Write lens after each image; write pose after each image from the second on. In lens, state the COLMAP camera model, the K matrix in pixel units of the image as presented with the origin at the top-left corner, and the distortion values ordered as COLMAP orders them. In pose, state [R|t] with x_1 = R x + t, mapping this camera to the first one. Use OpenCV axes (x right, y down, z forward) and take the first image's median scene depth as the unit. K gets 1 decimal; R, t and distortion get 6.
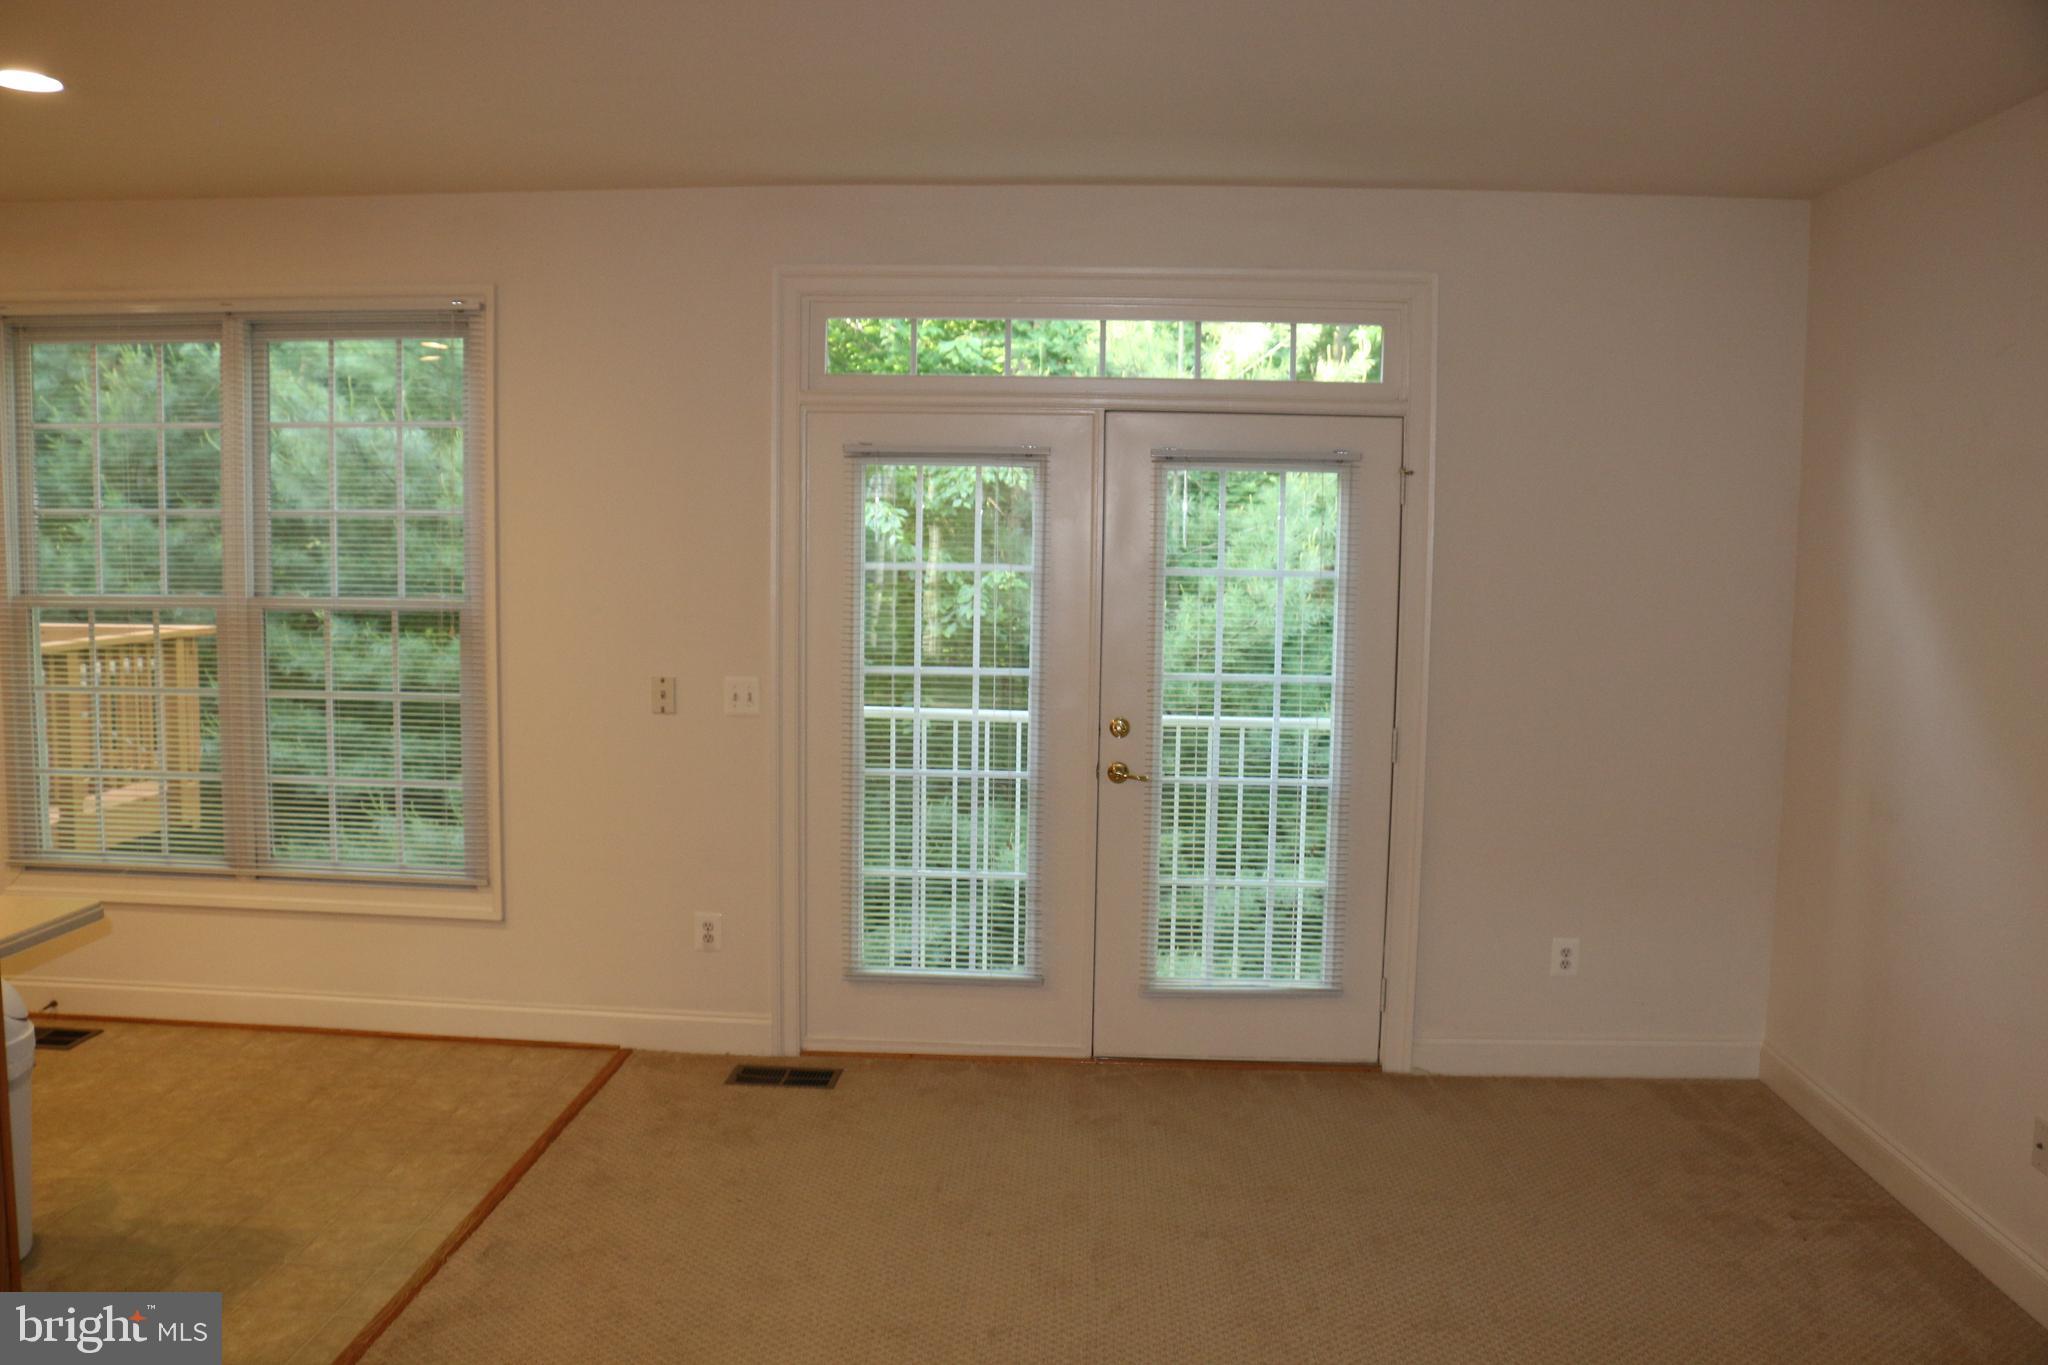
lens RADIAL K [[1719.9, 0, 1029.3], [0, 1719.9, 656.9], [0, 0, 1]] dist [-0.181592, 0.176121]
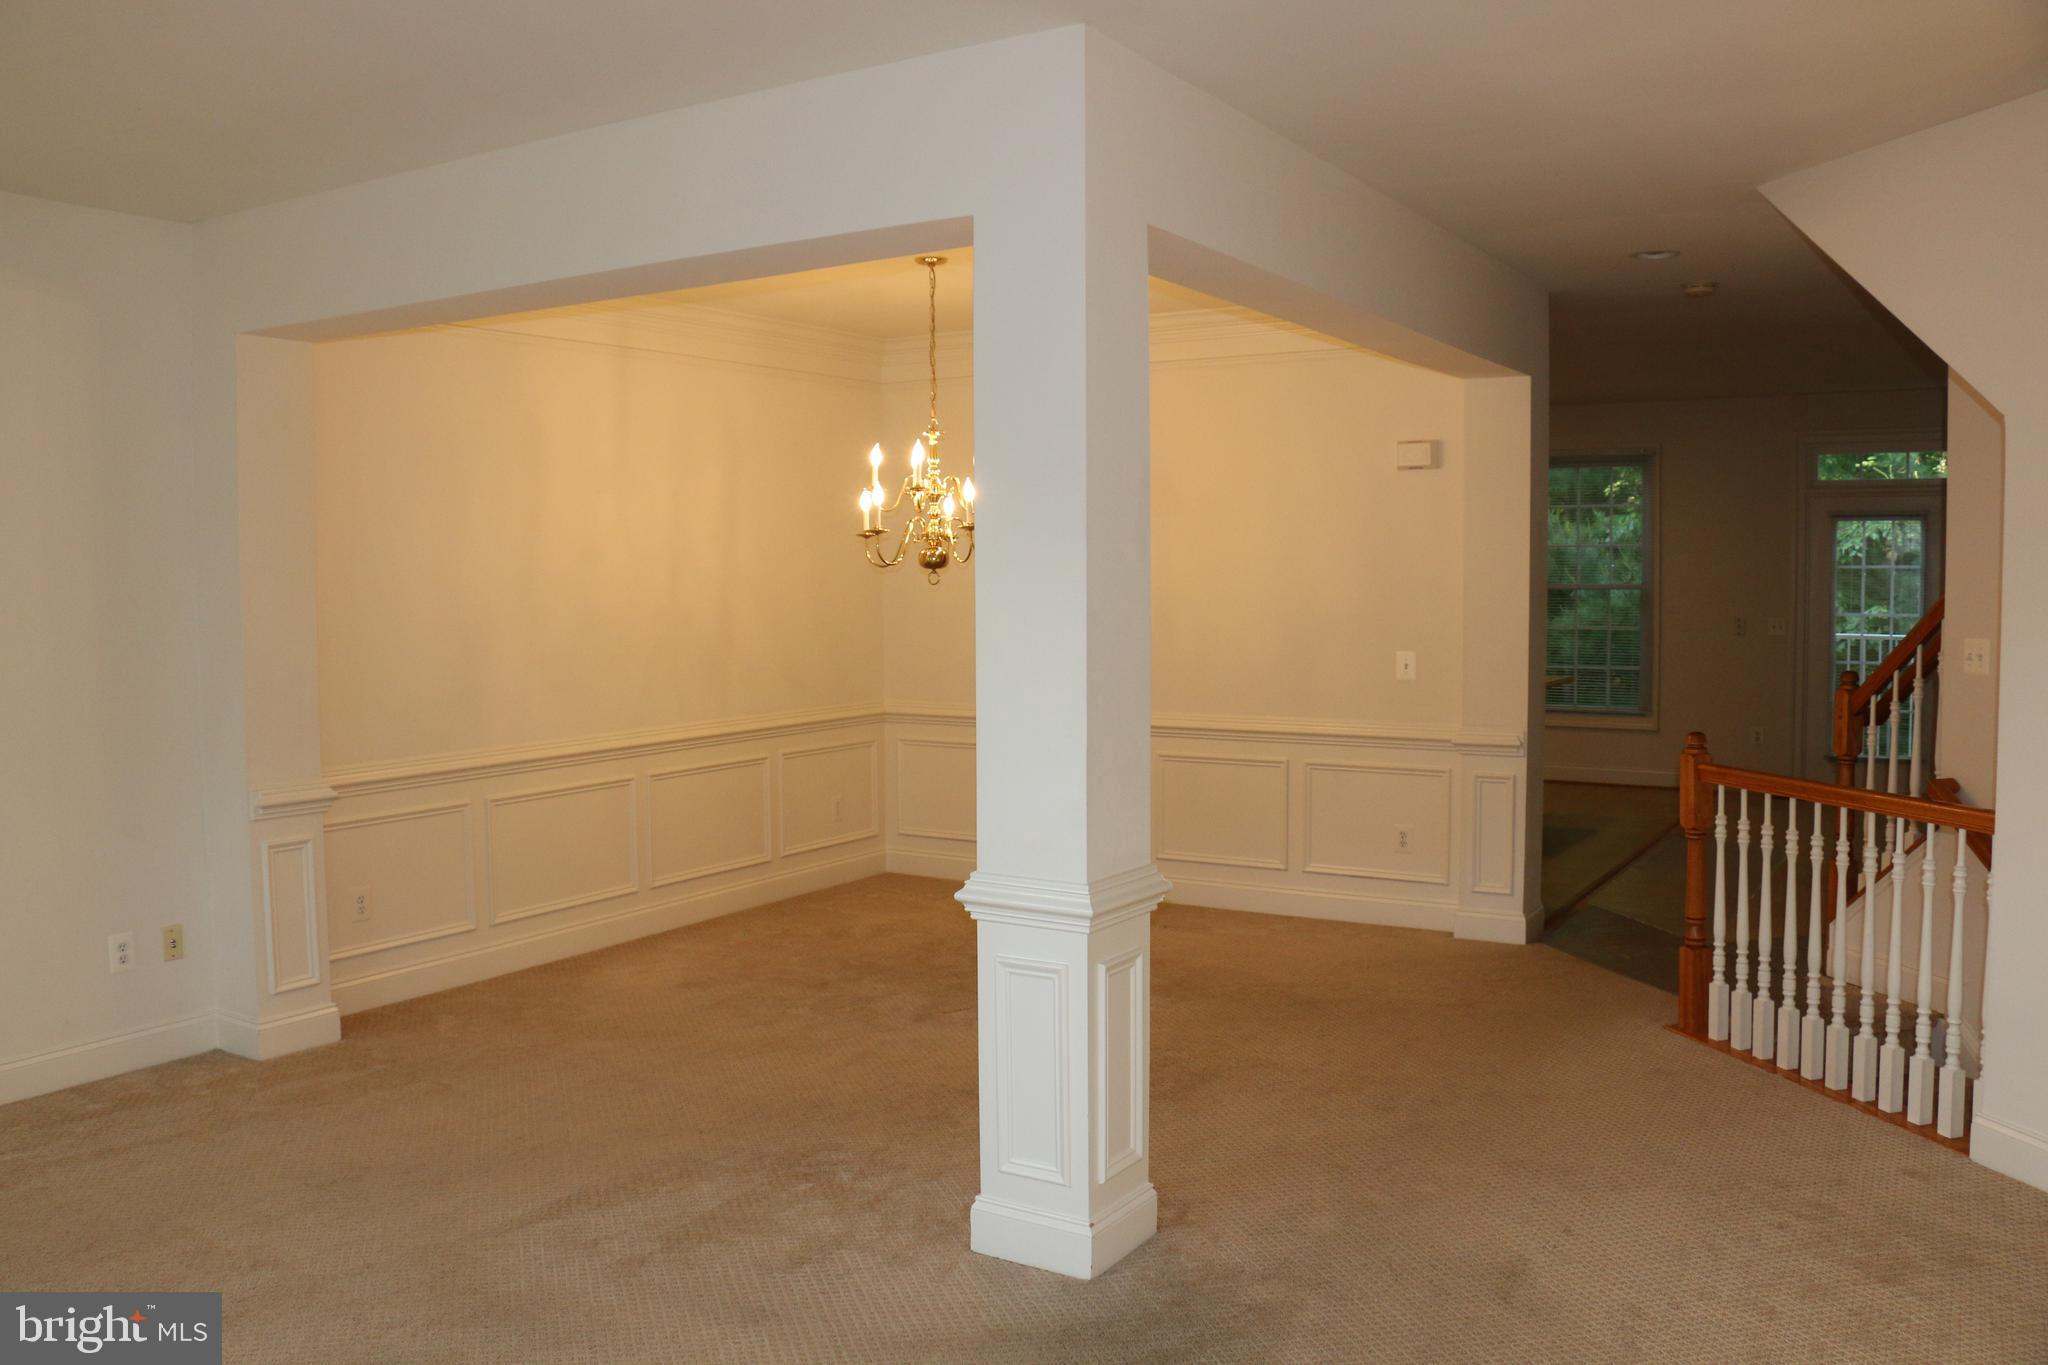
lens RADIAL K [[1719.9, 0, 1029.3], [0, 1719.9, 656.9], [0, 0, 1]] dist [-0.181592, 0.176121]
pose [[0.885045, 0.008611, -0.465426, -0.019228], [-0.027757, 0.999026, -0.034300, 0.157774], [0.464678, 0.043276, 0.884422, -1.307191]]
